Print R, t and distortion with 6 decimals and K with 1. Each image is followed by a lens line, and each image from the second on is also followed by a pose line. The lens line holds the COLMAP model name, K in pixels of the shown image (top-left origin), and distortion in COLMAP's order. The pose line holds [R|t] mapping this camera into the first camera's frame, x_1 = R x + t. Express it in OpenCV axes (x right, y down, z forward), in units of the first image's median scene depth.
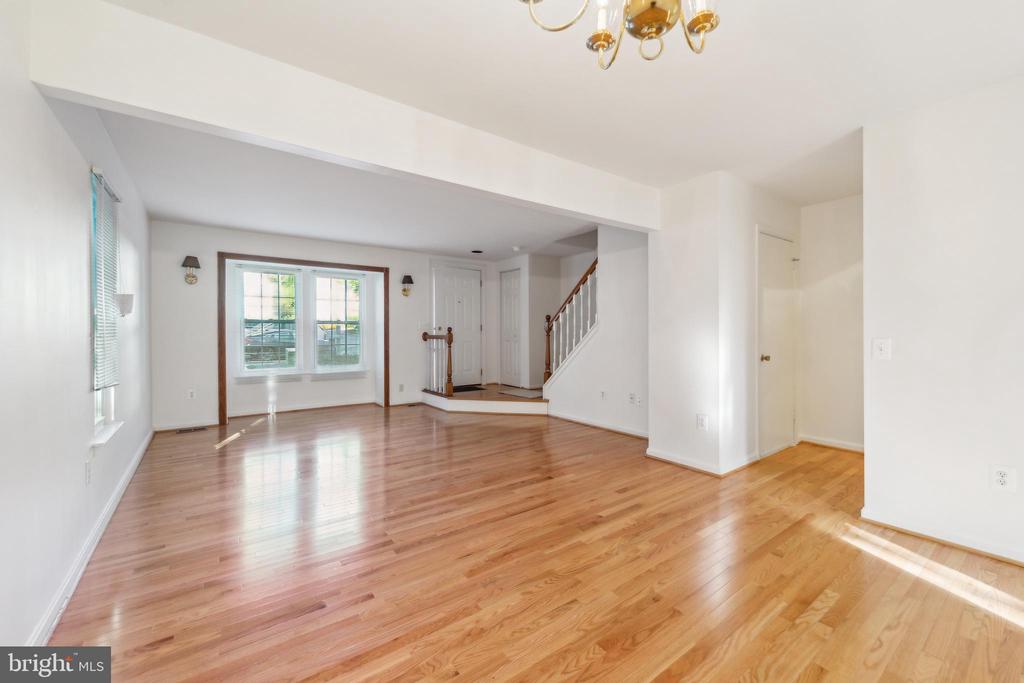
lens RADIAL K [[412.0, 0, 508.9], [0, 412.0, 334.6], [0, 0, 1]] dist [-0.000620, -0.000404]
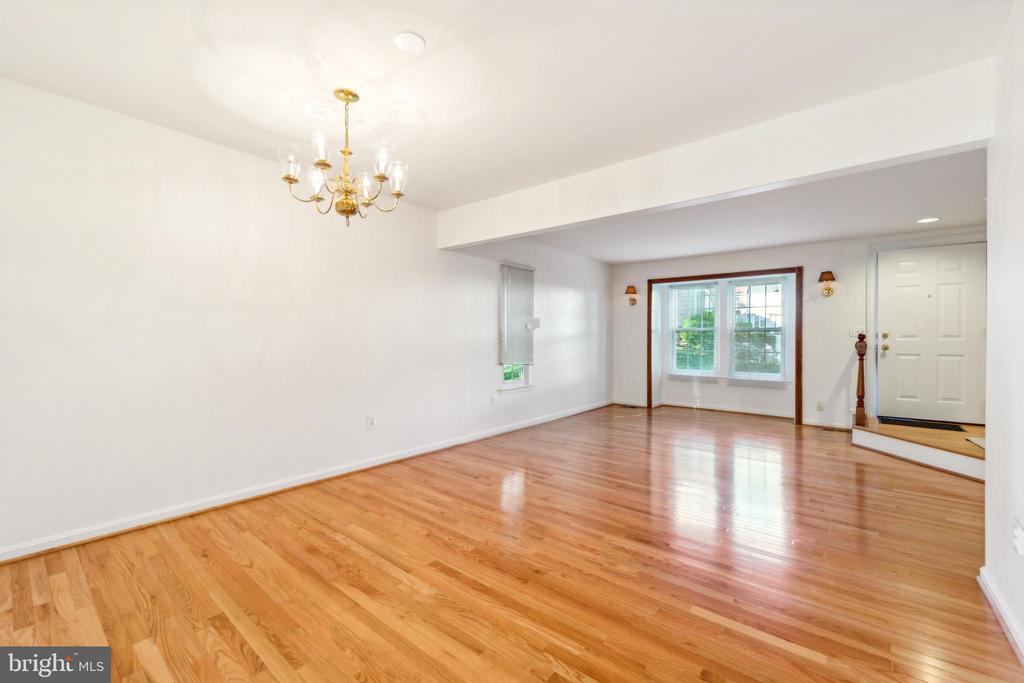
lens RADIAL K [[412.0, 0, 508.3], [0, 412.0, 340.5], [0, 0, 1]] dist [-0.000620, -0.000404]
pose [[0.256372, 0.006786, -0.966554, 0.446590], [-0.011294, 0.999928, 0.004025, -0.000993], [0.966512, 0.009885, 0.256430, 0.193296]]
